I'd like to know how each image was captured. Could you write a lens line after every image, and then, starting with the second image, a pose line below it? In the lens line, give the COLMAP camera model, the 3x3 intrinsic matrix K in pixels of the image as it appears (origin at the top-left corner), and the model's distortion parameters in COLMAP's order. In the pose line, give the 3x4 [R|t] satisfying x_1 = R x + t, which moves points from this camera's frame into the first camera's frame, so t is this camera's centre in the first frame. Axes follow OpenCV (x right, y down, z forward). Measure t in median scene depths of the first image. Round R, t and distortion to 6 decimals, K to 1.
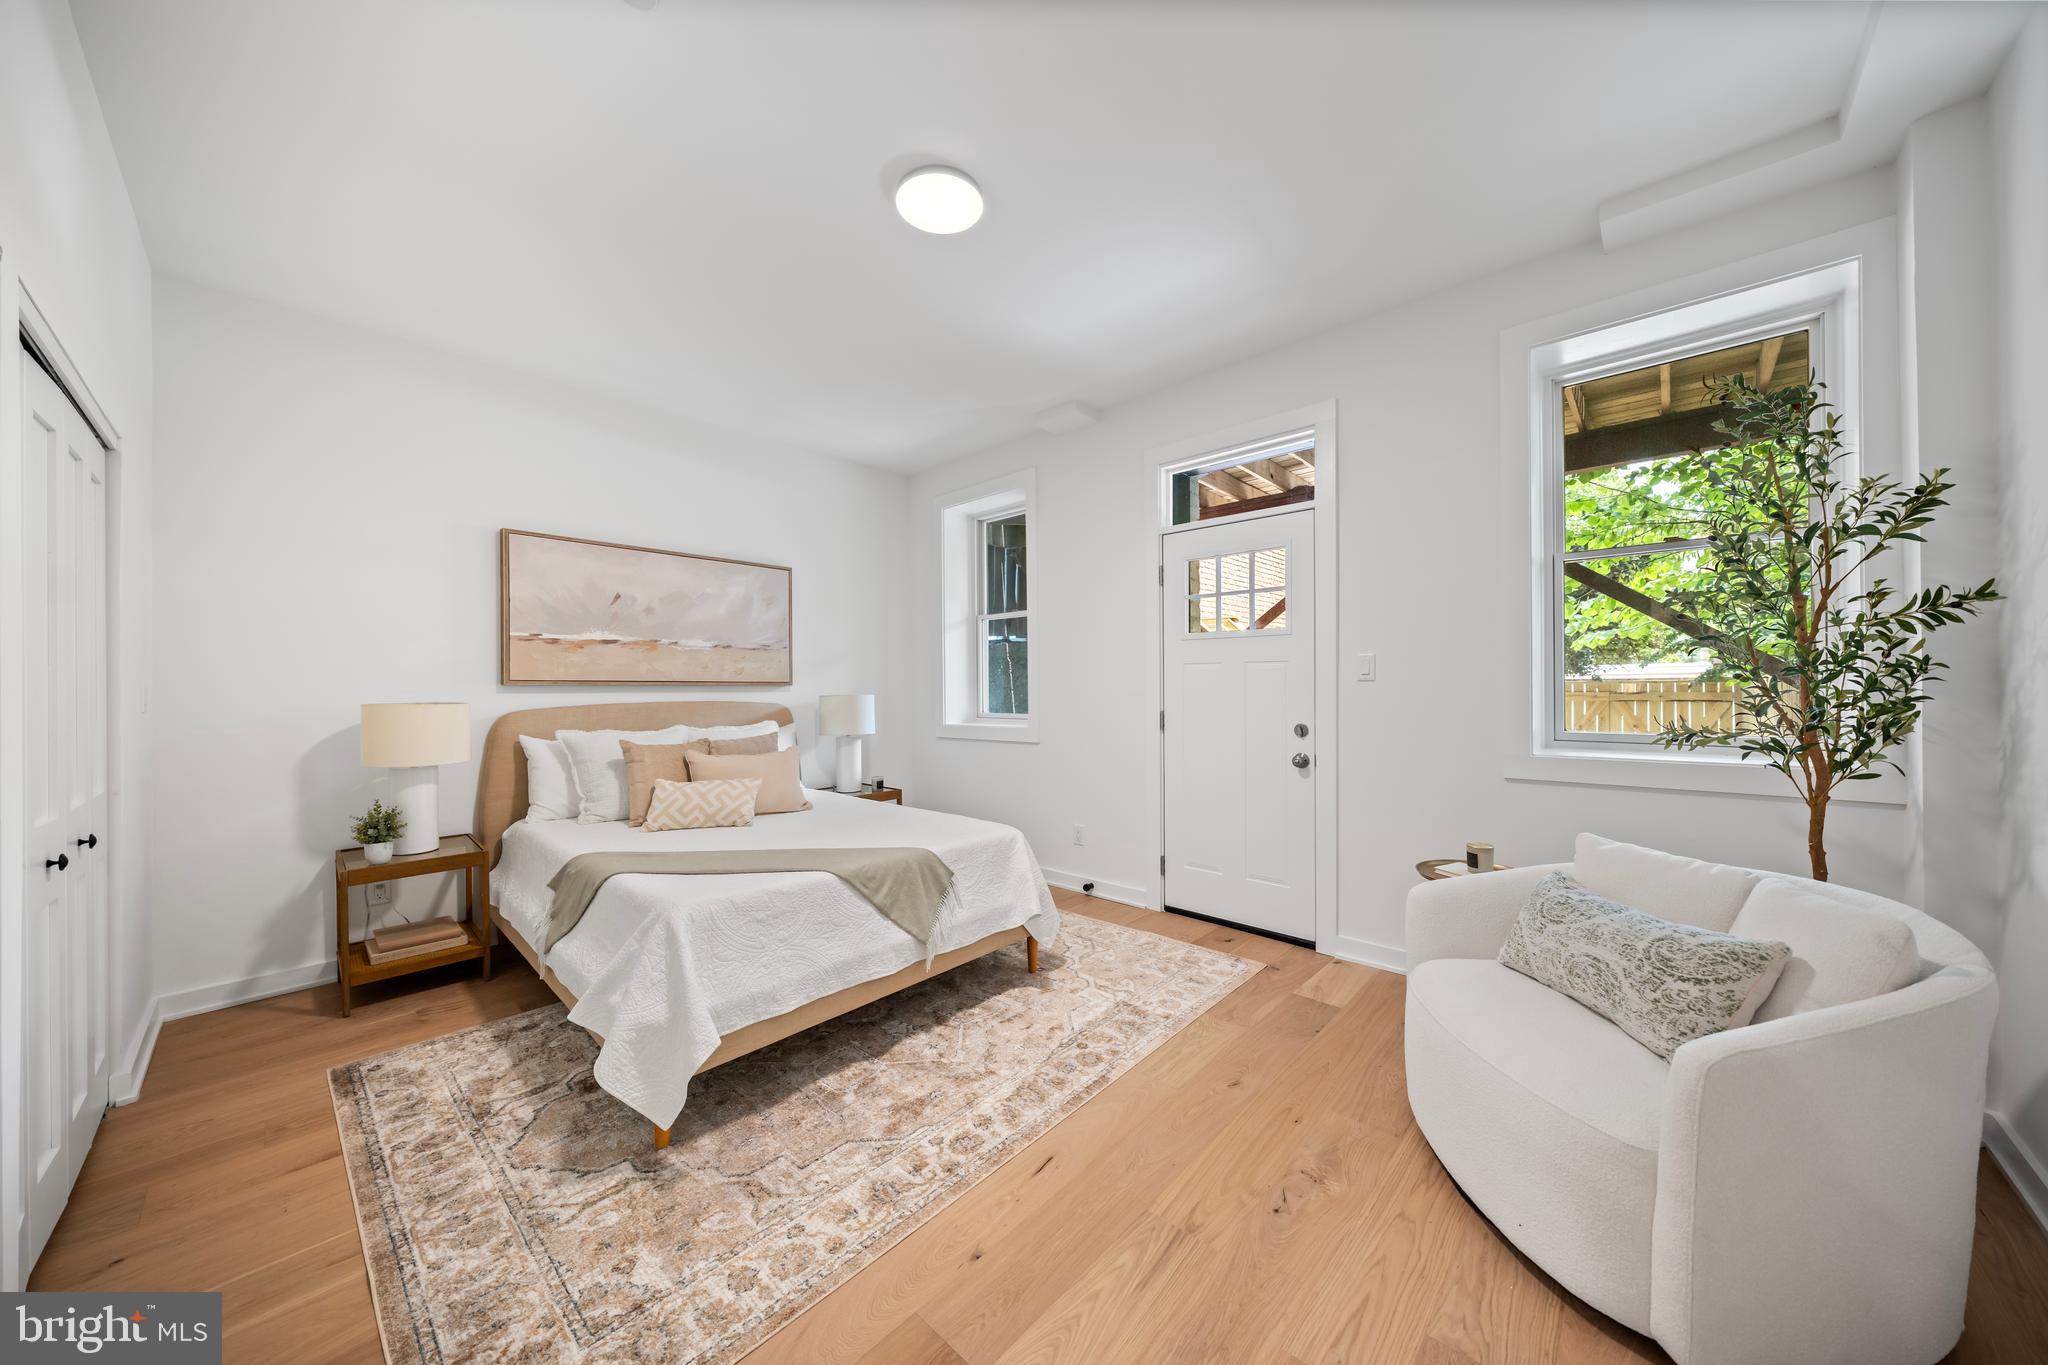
lens RADIAL K [[692.6, 0, 1017.4], [0, 692.6, 683.7], [0, 0, 1]] dist [-0.002550, -0.000255]
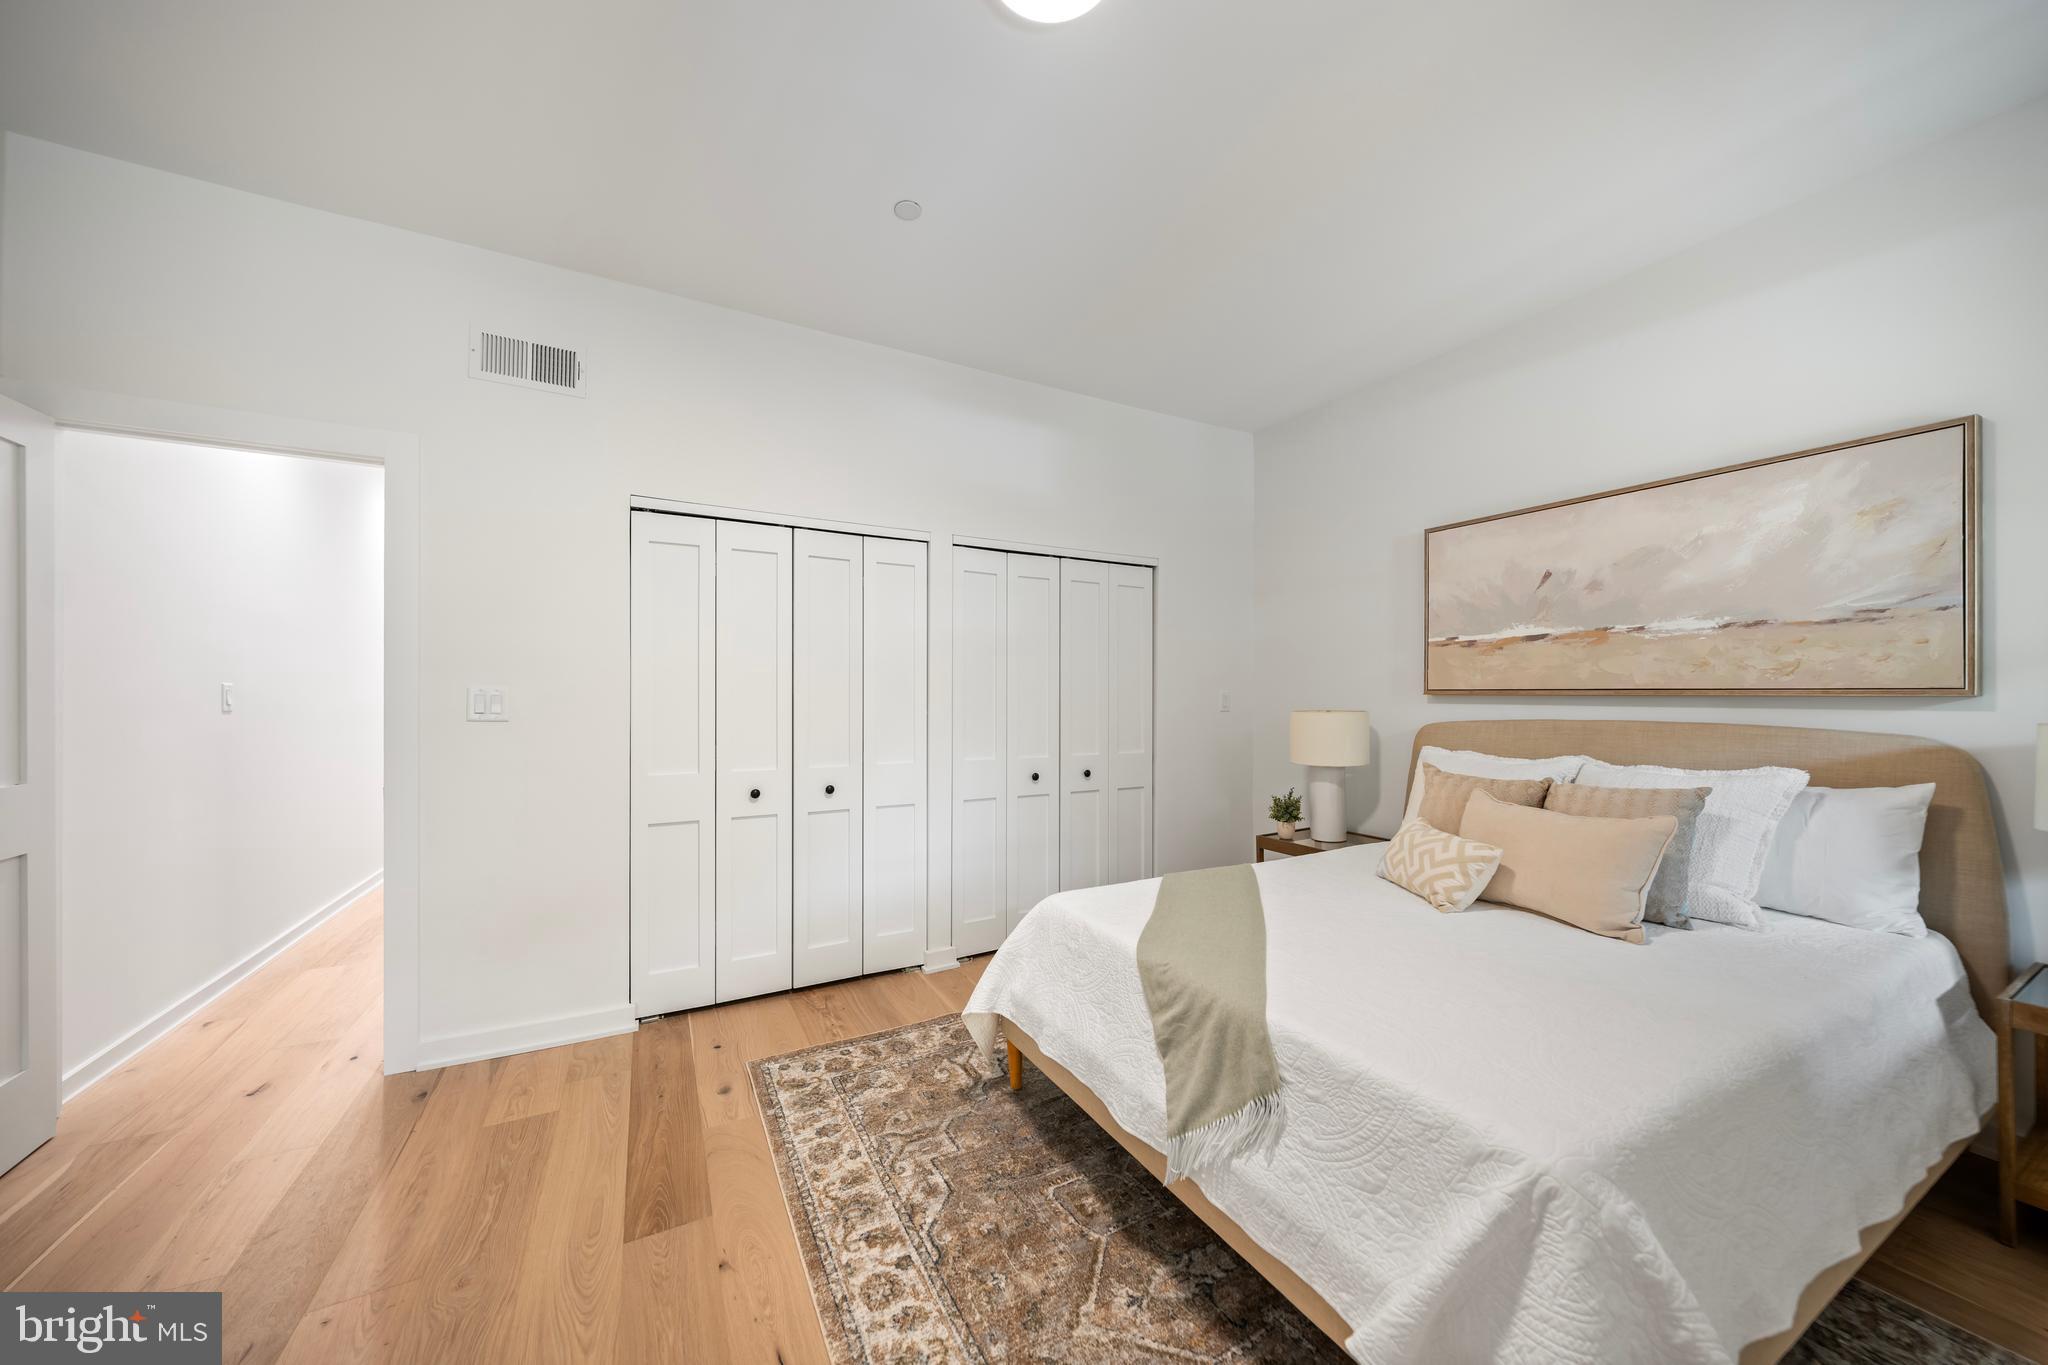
lens RADIAL K [[697.8, 0, 1023.3], [0, 697.8, 692.9], [0, 0, 1]] dist [-0.004463, 0.001014]
pose [[-0.320358, 0.002044, -0.947294, 0.369971], [0.006959, 0.999976, -0.000196, -0.004605], [0.947271, -0.006655, -0.320365, 0.846632]]
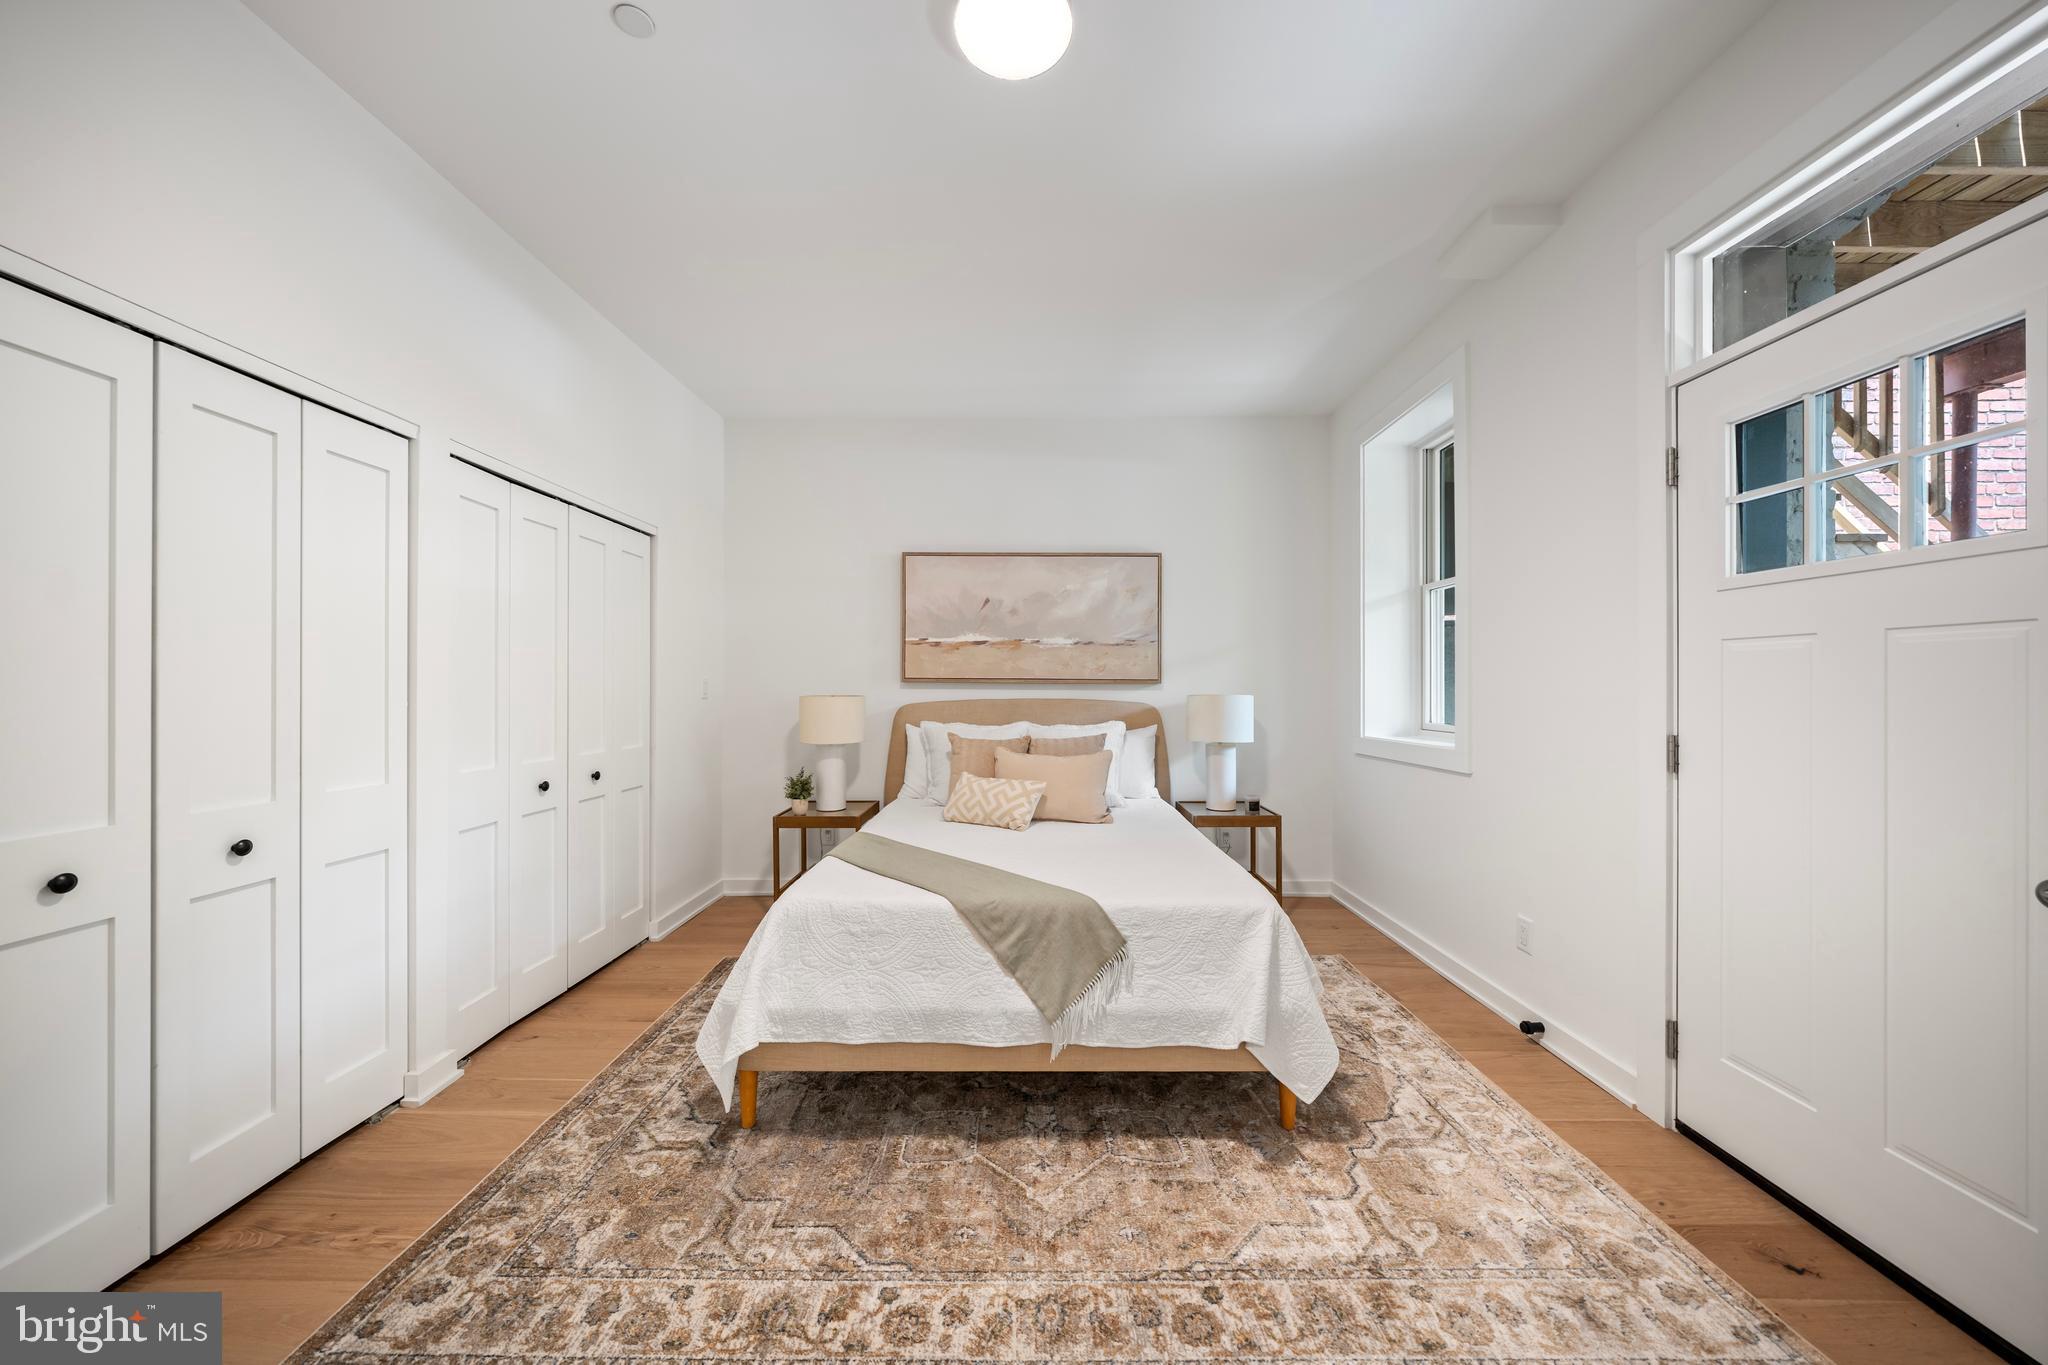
lens RADIAL K [[692.6, 0, 1017.4], [0, 692.6, 683.7], [0, 0, 1]] dist [-0.002550, -0.000255]
pose [[0.668936, 0.002803, -0.743314, 0.317409], [-0.001241, 0.999996, 0.002654, 0.001523], [0.743319, -0.000853, 0.668937, 0.367279]]
